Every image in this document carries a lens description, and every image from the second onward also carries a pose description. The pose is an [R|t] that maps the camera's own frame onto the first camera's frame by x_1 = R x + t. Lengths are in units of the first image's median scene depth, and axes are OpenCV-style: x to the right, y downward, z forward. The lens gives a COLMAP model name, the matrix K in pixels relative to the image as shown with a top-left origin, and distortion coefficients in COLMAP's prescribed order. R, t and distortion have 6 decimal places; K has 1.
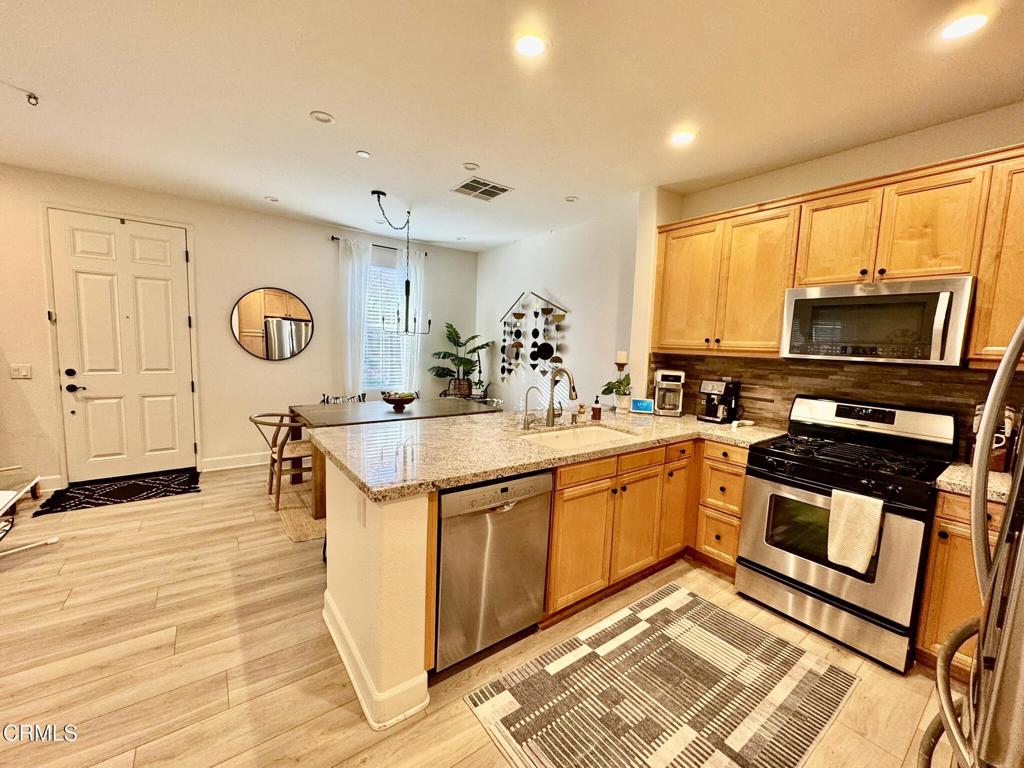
lens RADIAL K [[409.9, 0, 508.9], [0, 409.9, 384.9], [0, 0, 1]] dist [-0.000287, -0.000058]
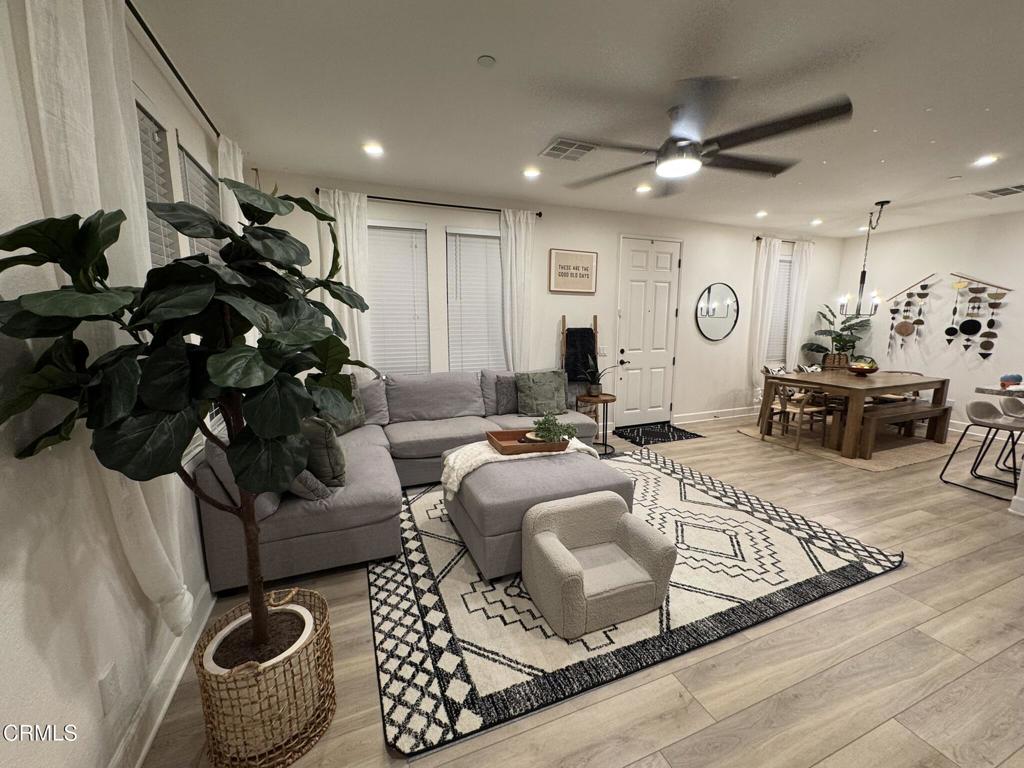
lens RADIAL K [[409.9, 0, 513.1], [0, 409.9, 382.9], [0, 0, 1]] dist [-0.000287, -0.000058]
pose [[0.968375, 0.007134, -0.249399, -0.988698], [0.005546, 0.998729, 0.050102, 0.006285], [0.249439, -0.049901, 0.967104, -0.456286]]
